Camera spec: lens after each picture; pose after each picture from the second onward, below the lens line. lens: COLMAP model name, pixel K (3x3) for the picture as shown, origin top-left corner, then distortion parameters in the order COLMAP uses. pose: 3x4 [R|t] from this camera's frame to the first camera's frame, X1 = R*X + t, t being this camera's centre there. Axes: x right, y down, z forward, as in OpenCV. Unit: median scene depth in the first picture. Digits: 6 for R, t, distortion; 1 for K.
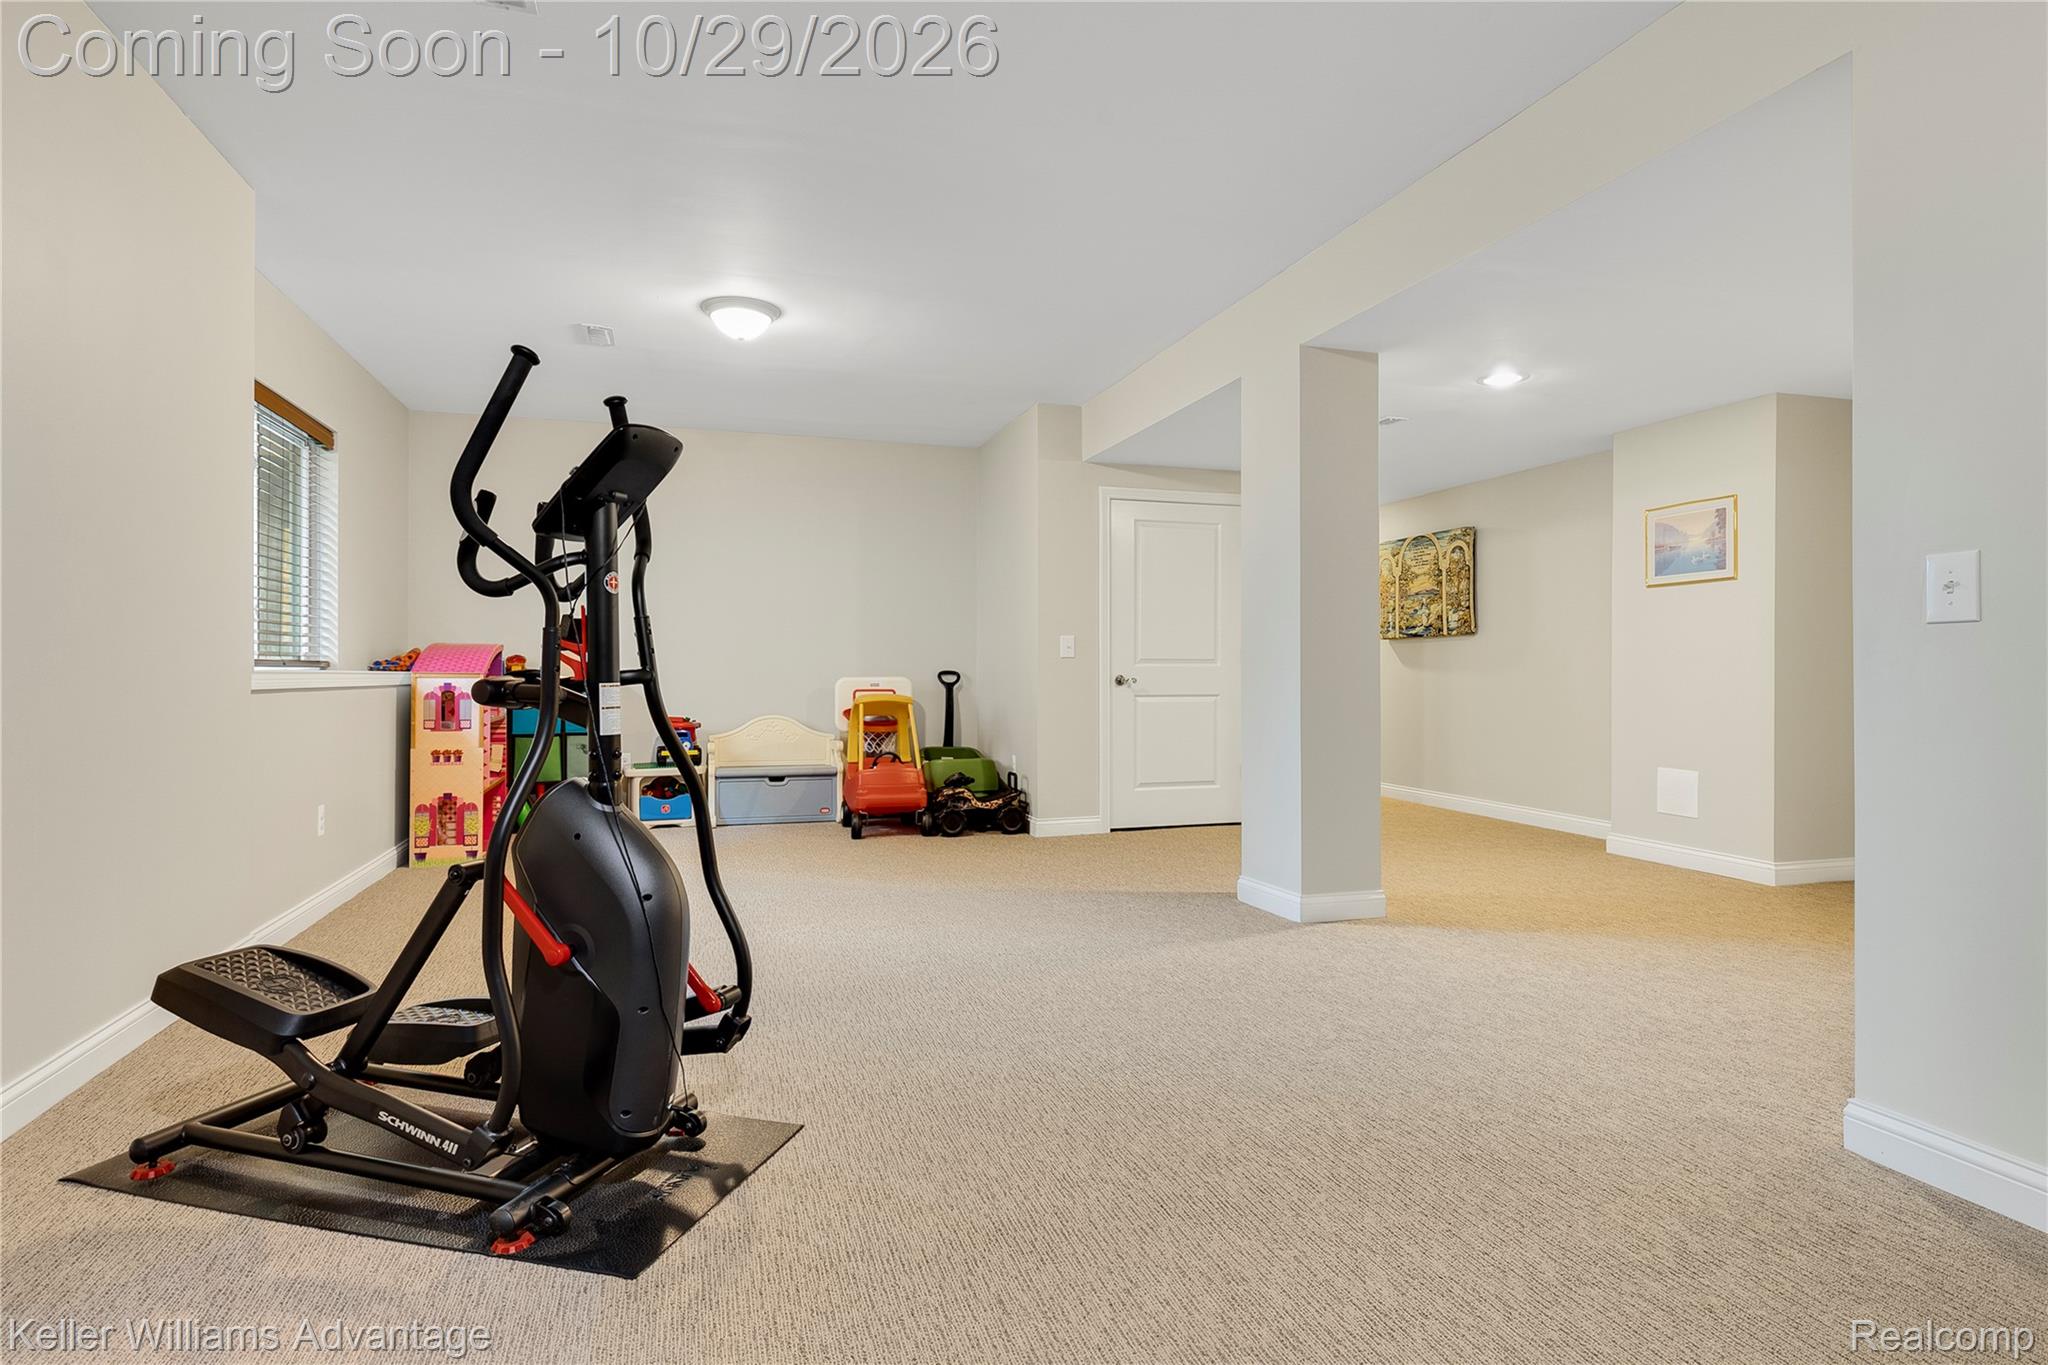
lens RADIAL K [[1073.5, 0, 1016.9], [0, 1073.5, 677.6], [0, 0, 1]] dist [0.001577, 0.000038]
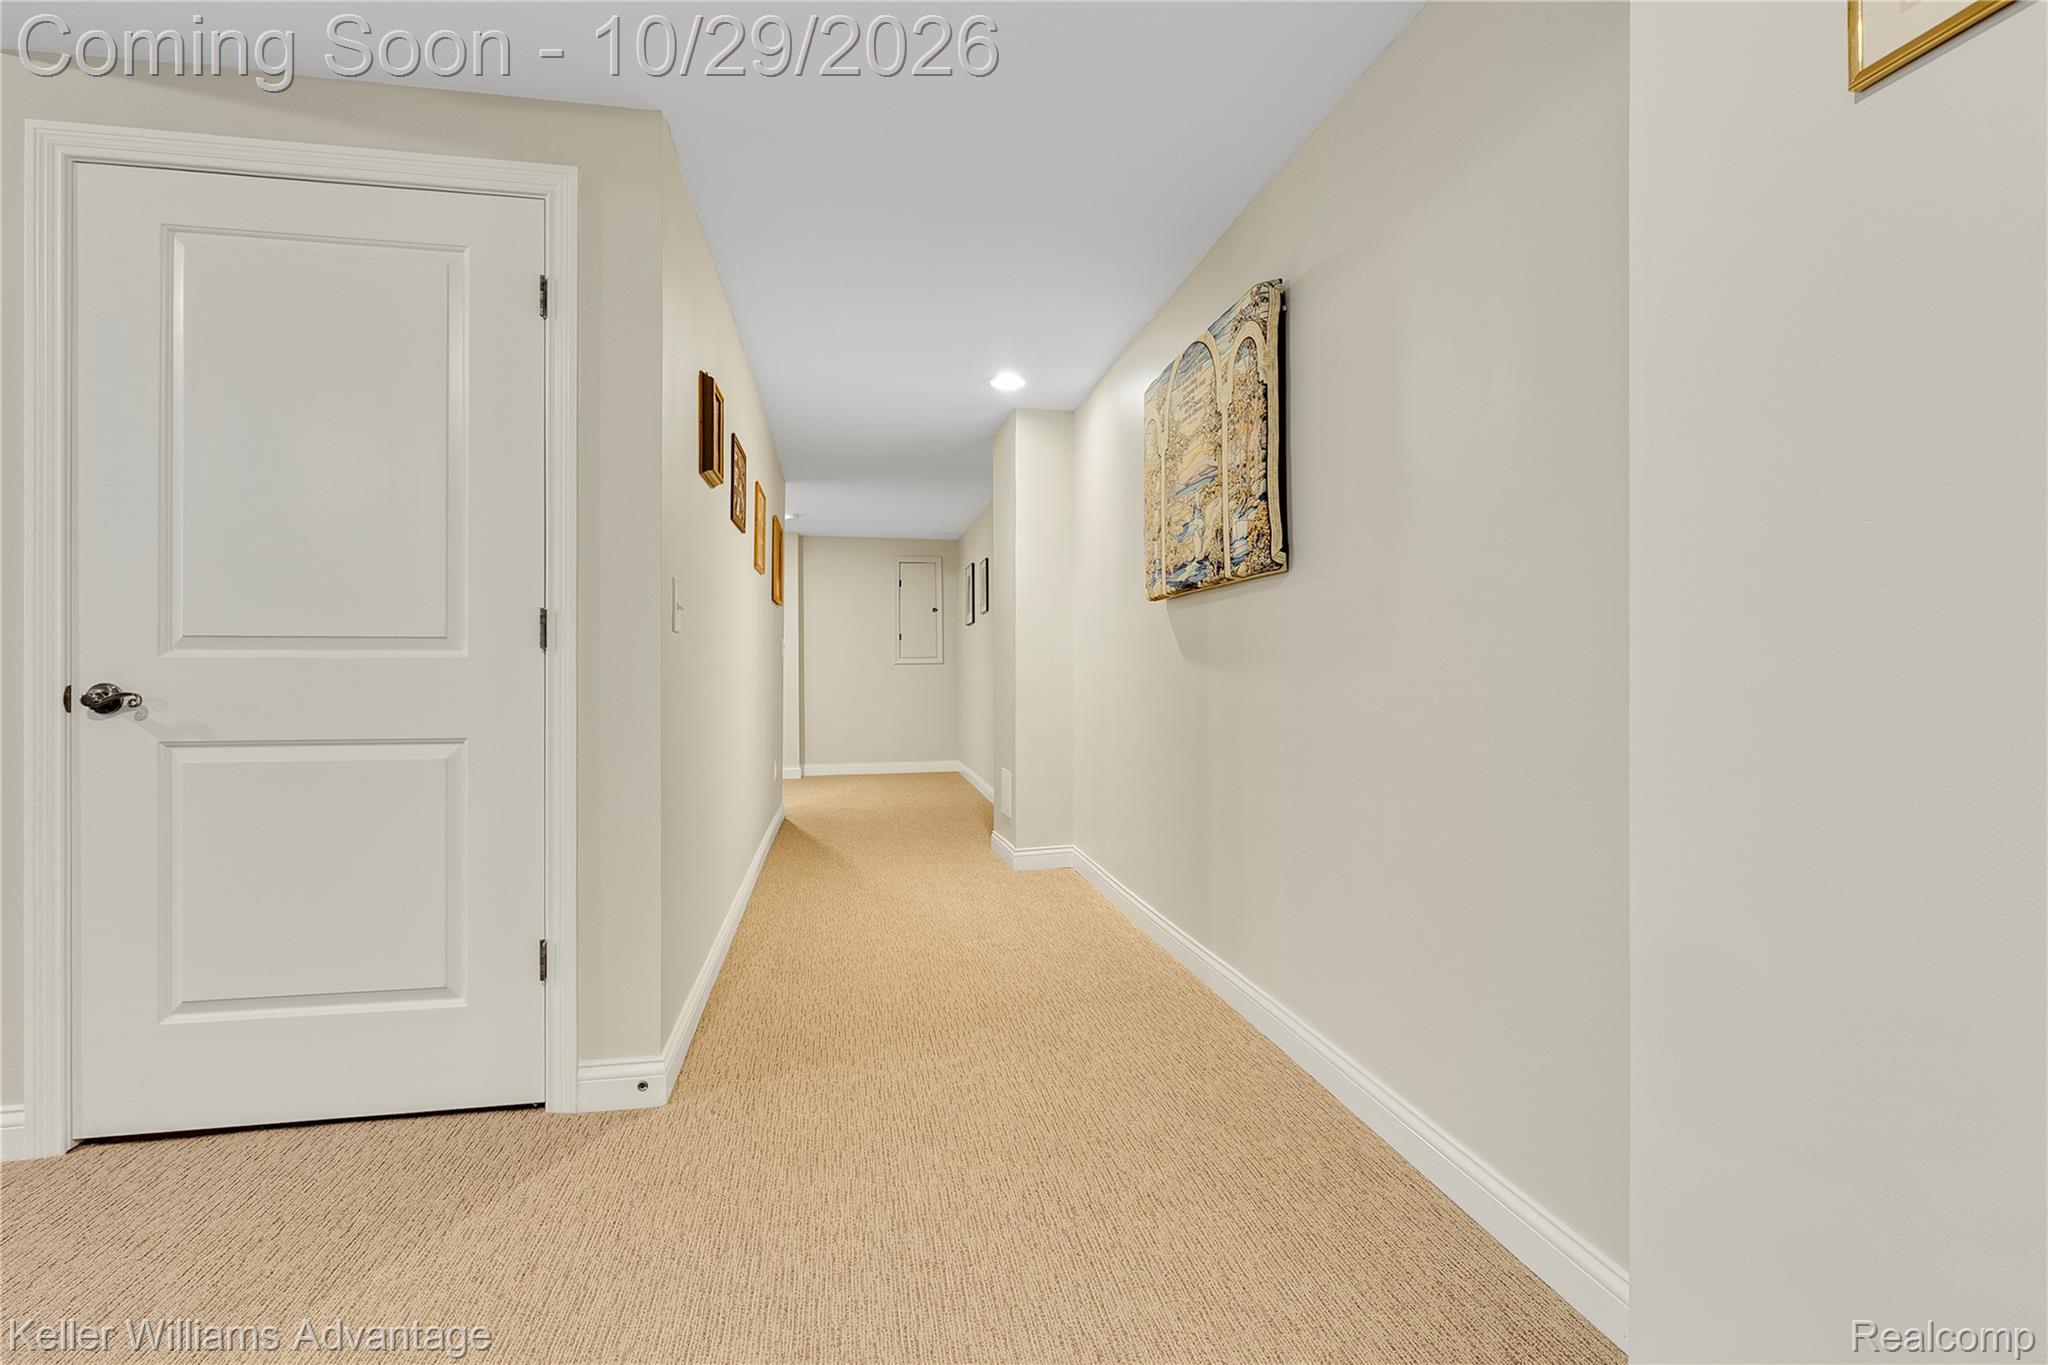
lens RADIAL K [[949.1, 0, 1031.6], [0, 949.1, 676.7], [0, 0, 1]] dist [0.002067, 0.000296]
pose [[0.993666, -0.000505, -0.112371, 0.364545], [0.000677, 0.999999, 0.001493, -0.004019], [0.112370, -0.001559, 0.993665, 0.643932]]
